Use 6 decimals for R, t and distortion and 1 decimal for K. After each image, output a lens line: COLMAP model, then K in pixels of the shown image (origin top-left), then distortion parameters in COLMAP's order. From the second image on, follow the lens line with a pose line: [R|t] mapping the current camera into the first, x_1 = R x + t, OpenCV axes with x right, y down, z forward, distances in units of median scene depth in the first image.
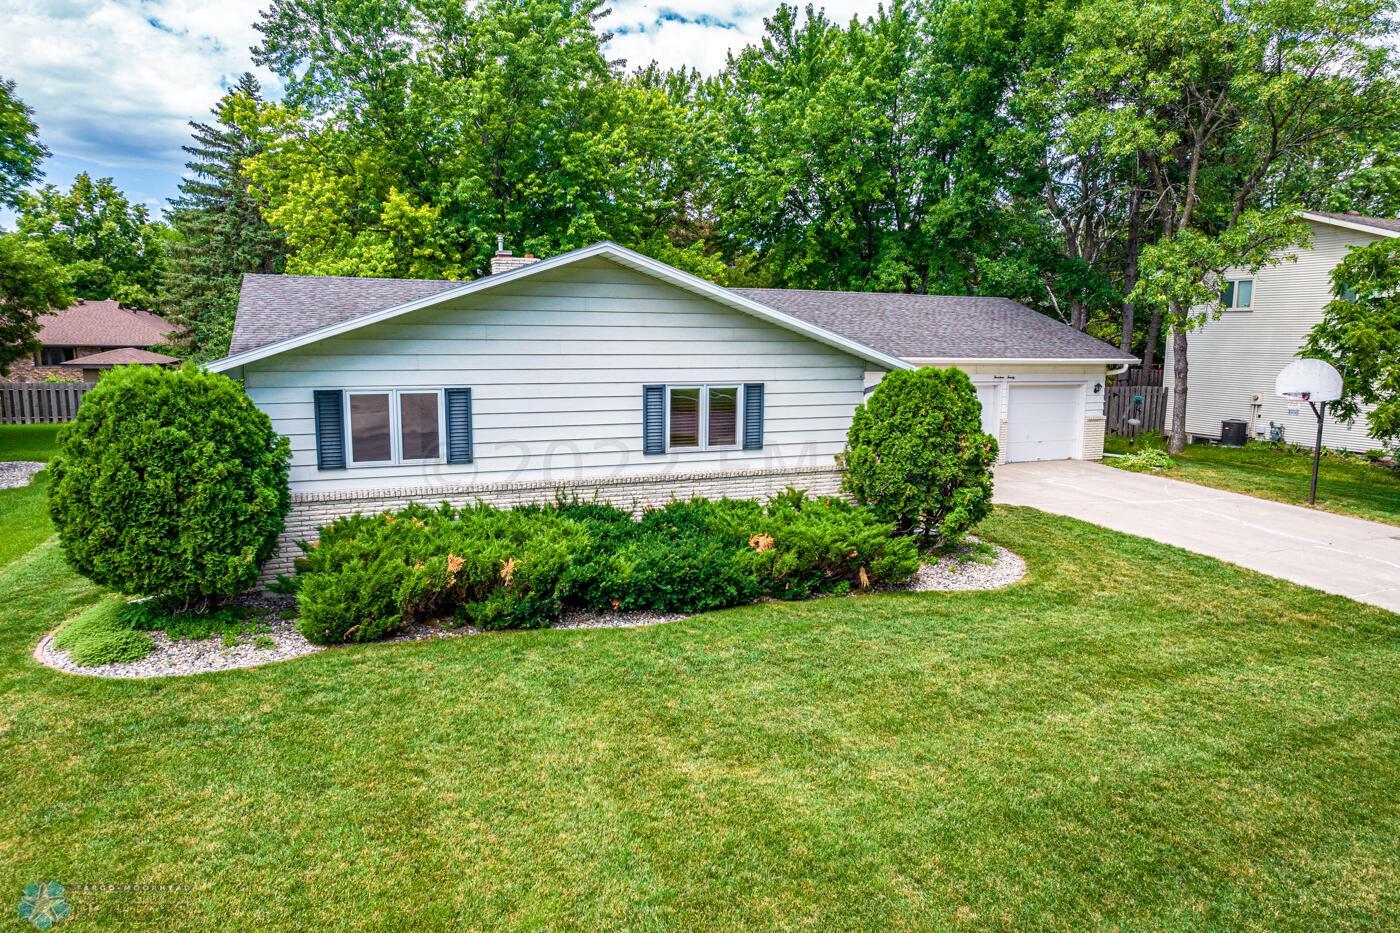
lens RADIAL K [[900.9, 0, 741.7], [0, 900.9, 452.4], [0, 0, 1]] dist [-0.060264, 0.054494]
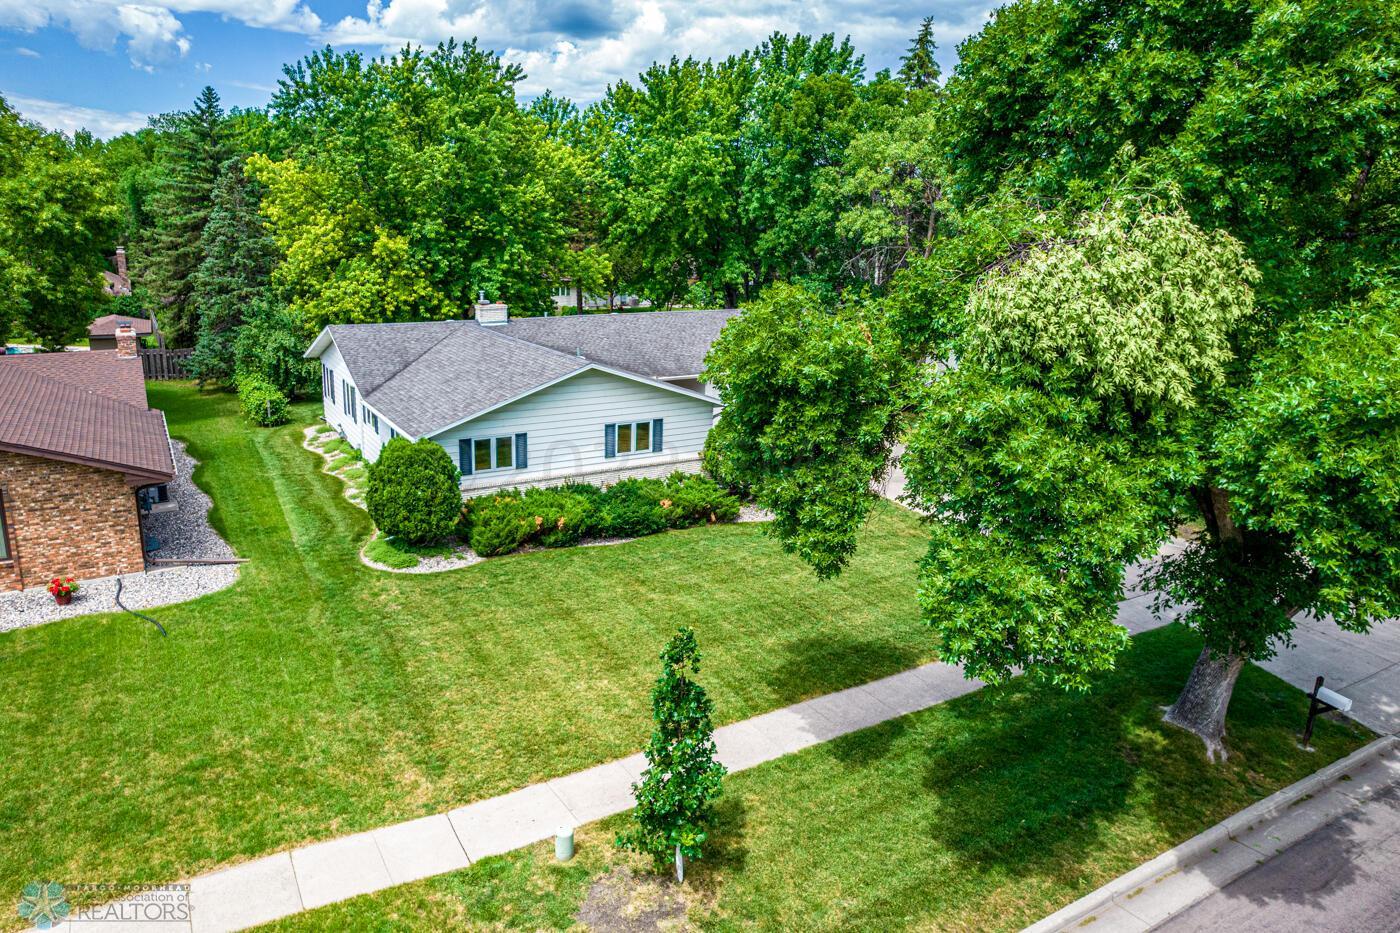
lens RADIAL K [[935.9, 0, 696.0], [0, 935.9, 430.8], [0, 0, 1]] dist [-0.025734, 0.000448]
pose [[0.993199, -0.012063, 0.115801, -0.157162], [0.000099, 0.994705, 0.102769, -0.290192], [-0.116428, -0.102059, 0.987942, -1.156033]]
